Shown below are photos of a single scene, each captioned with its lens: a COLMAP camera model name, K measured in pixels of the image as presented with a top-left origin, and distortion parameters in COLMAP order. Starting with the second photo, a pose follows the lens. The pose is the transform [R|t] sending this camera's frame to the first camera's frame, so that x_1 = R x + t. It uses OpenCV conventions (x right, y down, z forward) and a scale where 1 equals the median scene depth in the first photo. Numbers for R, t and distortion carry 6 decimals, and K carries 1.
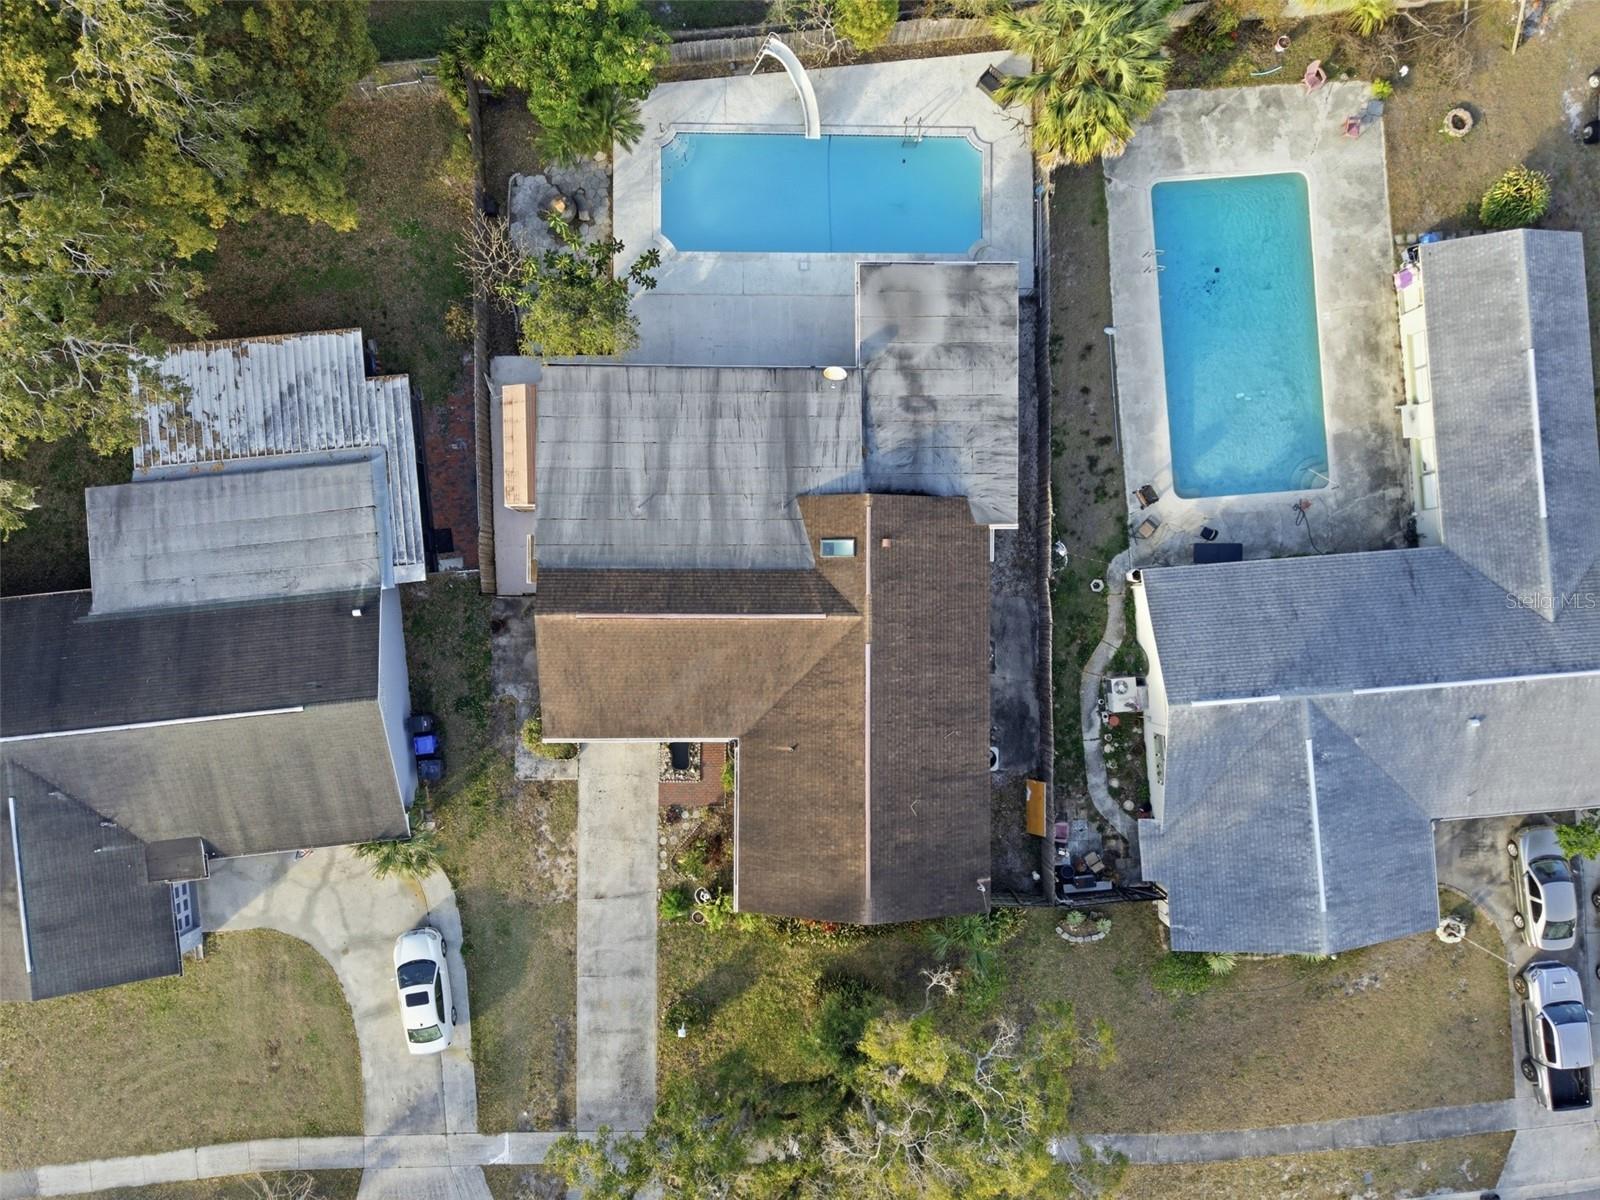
lens RADIAL K [[1070.6, 0, 789.8], [0, 1070.6, 607.7], [0, 0, 1]] dist [0.034845, -0.031796]
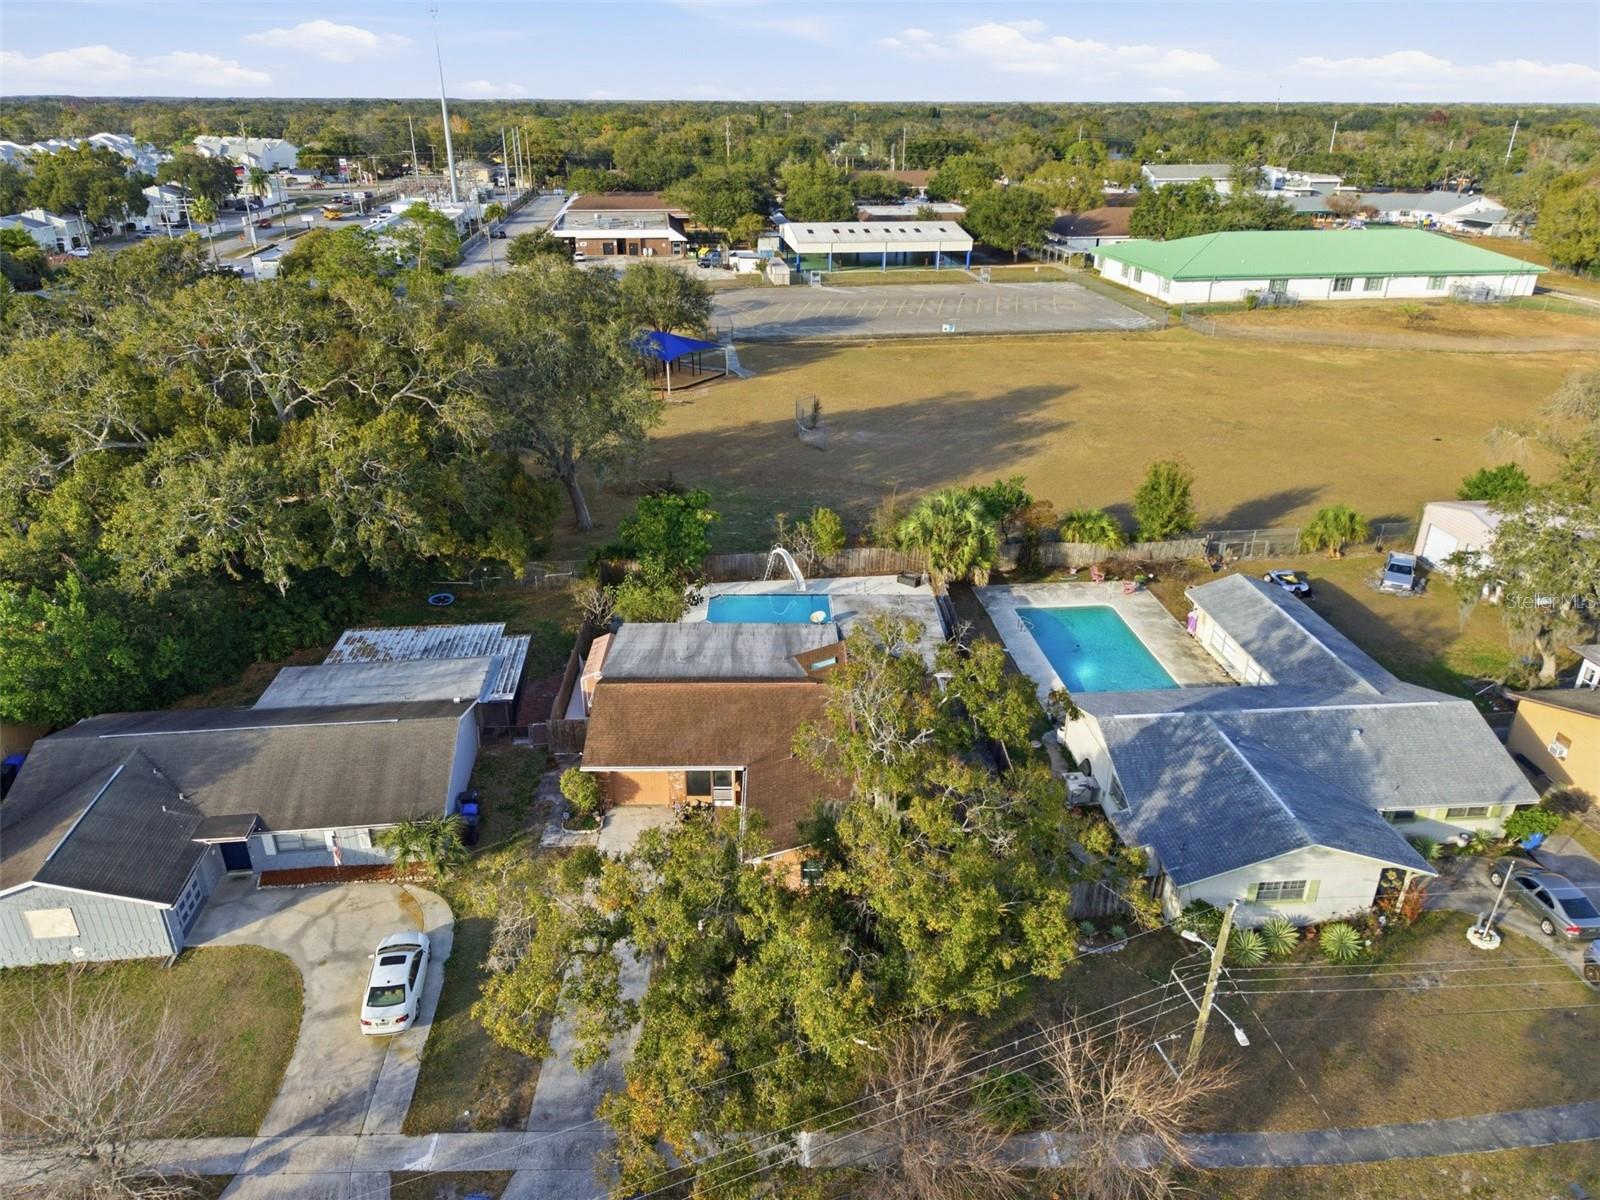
lens RADIAL K [[1070.6, 0, 789.8], [0, 1070.6, 607.7], [0, 0, 1]] dist [0.034845, -0.031796]
pose [[0.999885, -0.014946, 0.002525, -0.001190], [0.008671, 0.427381, -0.904030, 1.040402], [0.012433, 0.903948, 0.427461, 0.320484]]
